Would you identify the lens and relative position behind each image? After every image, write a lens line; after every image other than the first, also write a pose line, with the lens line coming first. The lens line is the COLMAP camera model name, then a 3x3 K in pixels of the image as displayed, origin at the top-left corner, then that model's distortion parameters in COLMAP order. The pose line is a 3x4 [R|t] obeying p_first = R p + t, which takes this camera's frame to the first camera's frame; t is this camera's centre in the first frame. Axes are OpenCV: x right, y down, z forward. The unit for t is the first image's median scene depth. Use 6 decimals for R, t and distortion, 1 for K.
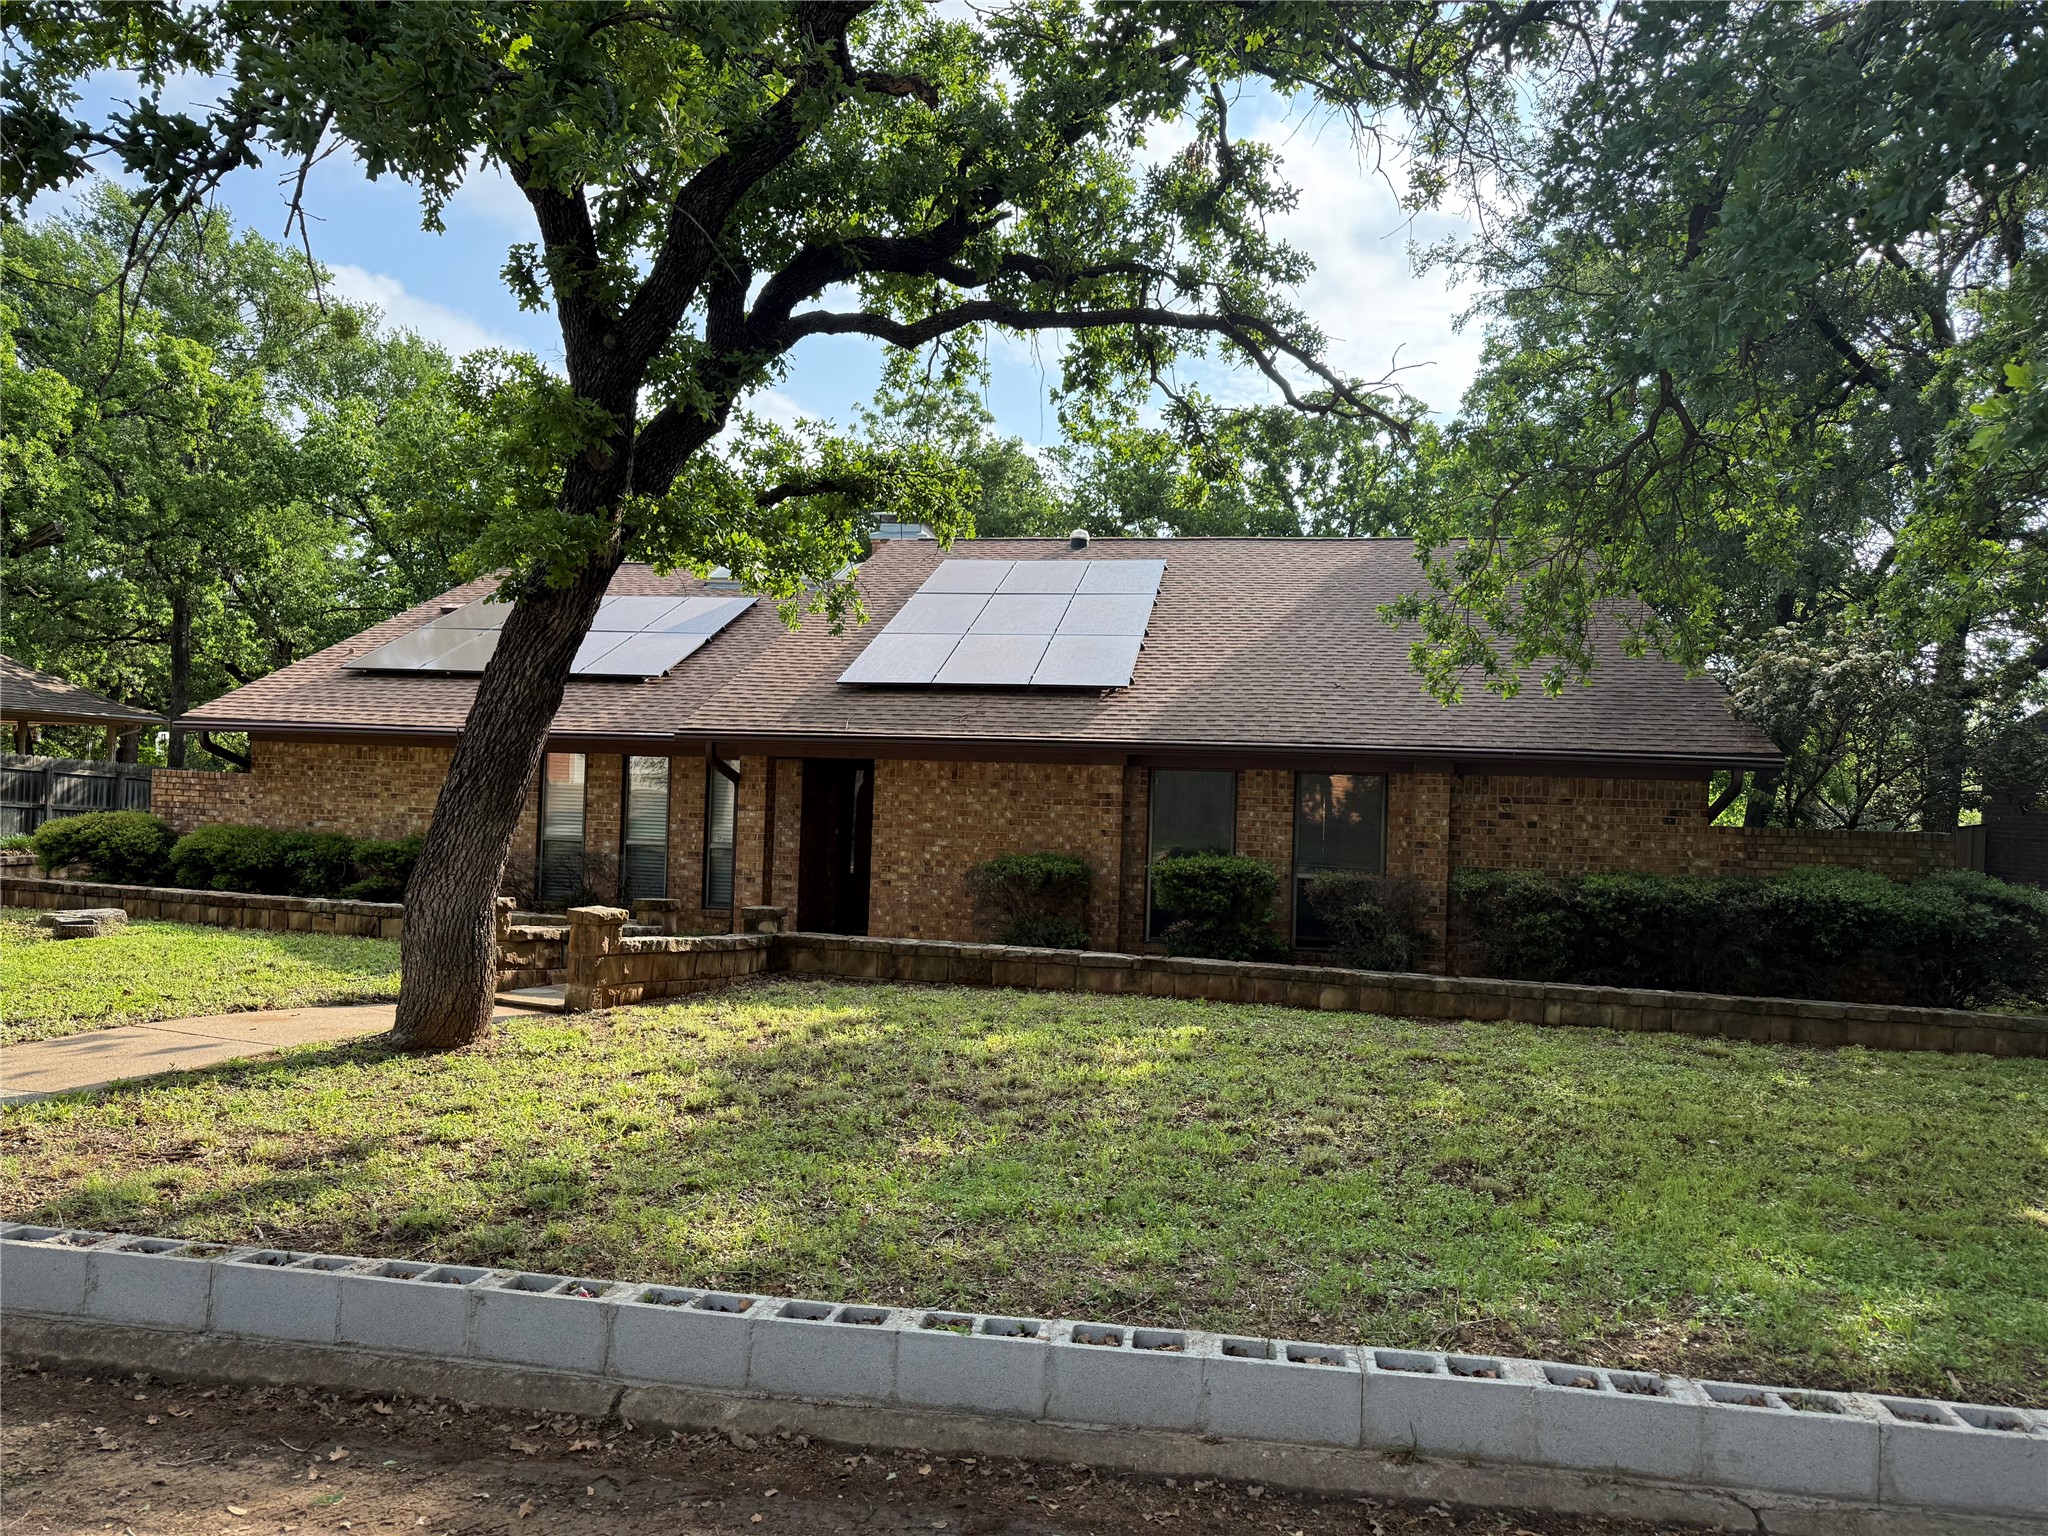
lens RADIAL K [[1482.9, 0, 1024.0], [0, 1482.9, 768.0], [0, 0, 1]] dist [0.153962, -0.363819]
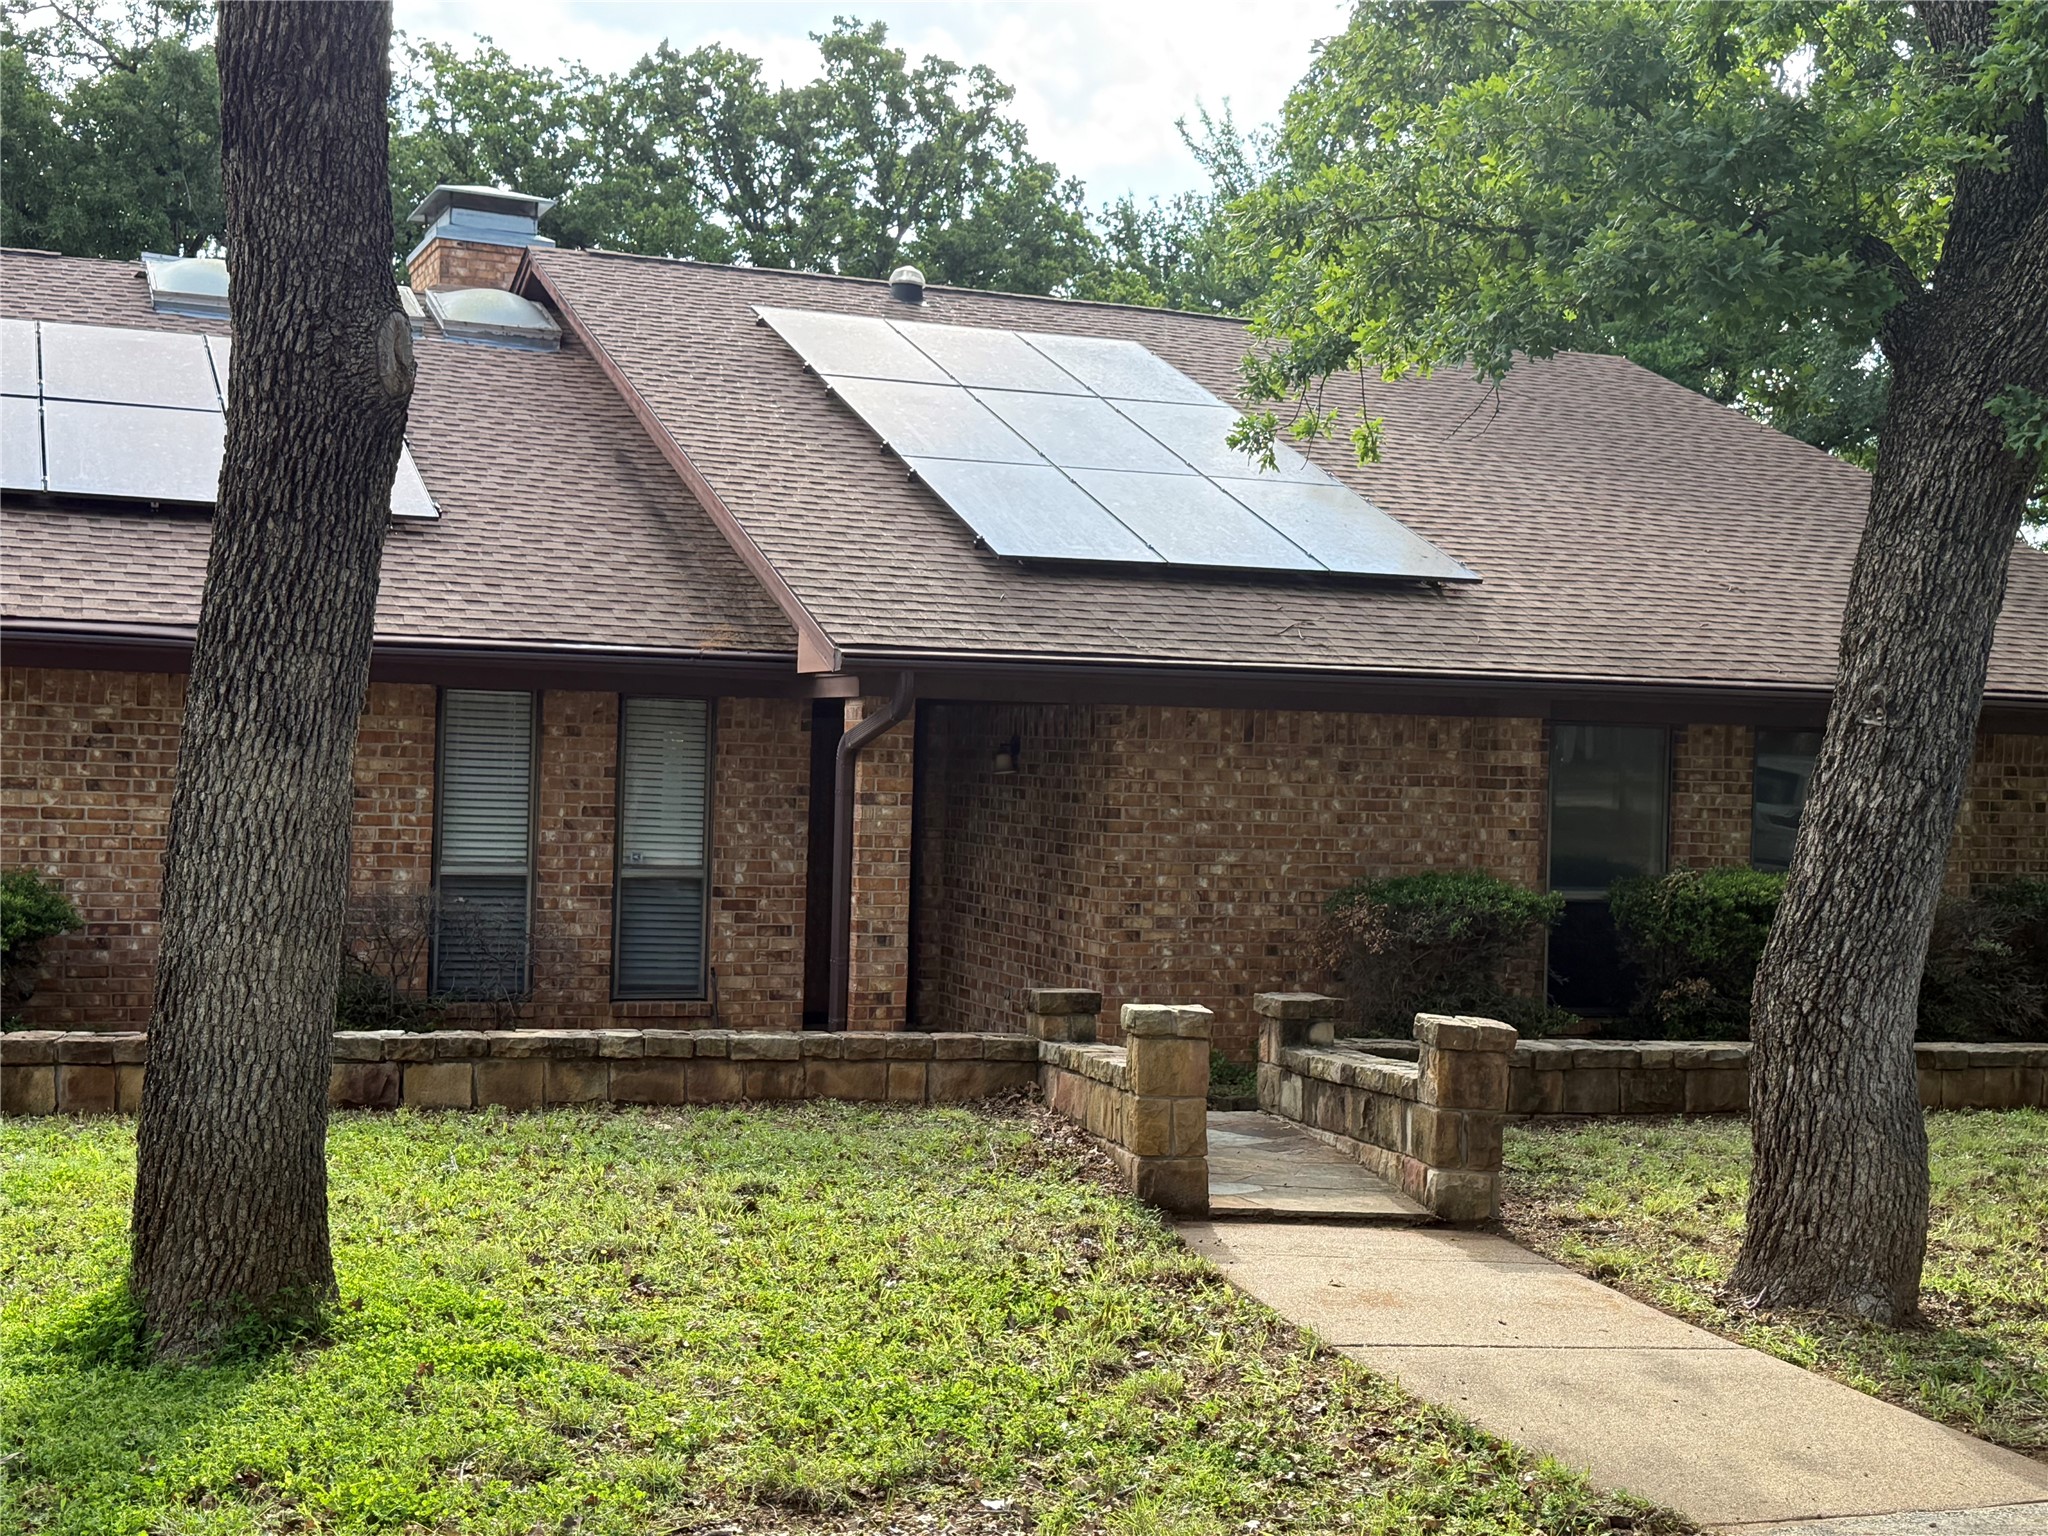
lens RADIAL K [[2608.5, 0, 1024.0], [0, 2608.5, 768.0], [0, 0, 1]] dist [0.158965, -0.356180]
pose [[0.850016, -0.010708, 0.526648, -0.757337], [-0.009490, 0.999320, 0.035636, -0.019837], [-0.526672, -0.035289, 0.849336, 0.271285]]
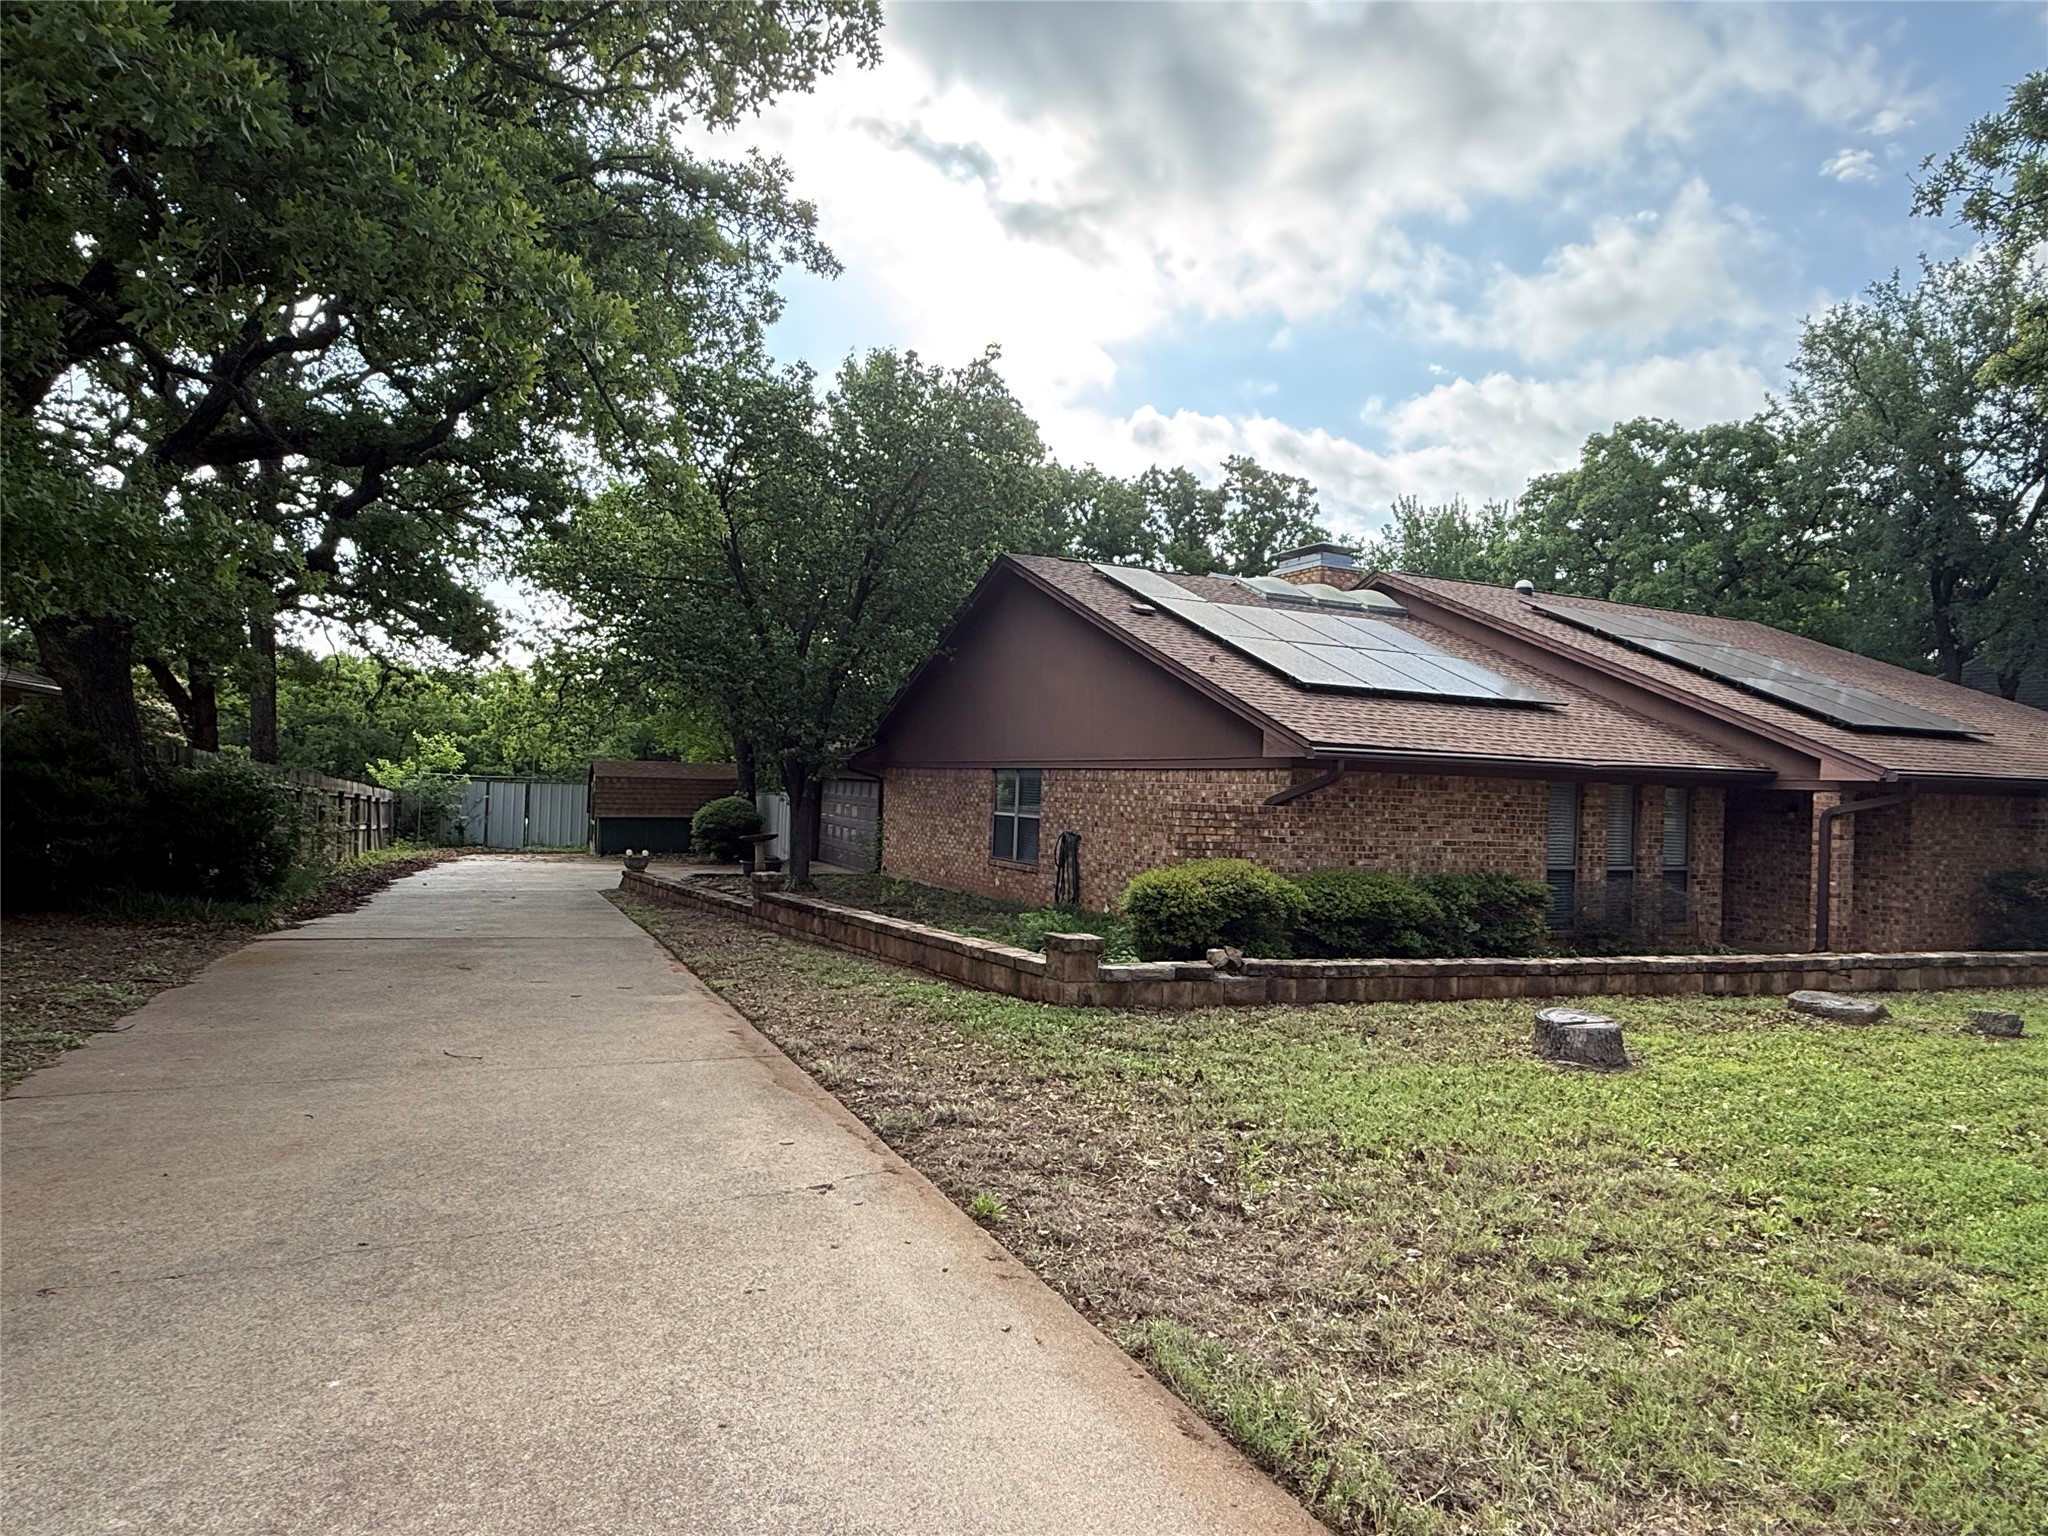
lens RADIAL K [[1202.7, 0, 1024.0], [0, 1202.7, 768.0], [0, 0, 1]] dist [0.005201, 0.001308]
pose [[0.811859, -0.001421, 0.583851, -1.489229], [-0.014396, 0.999644, 0.022451, -0.044676], [-0.583676, -0.026632, 0.811550, 0.780461]]
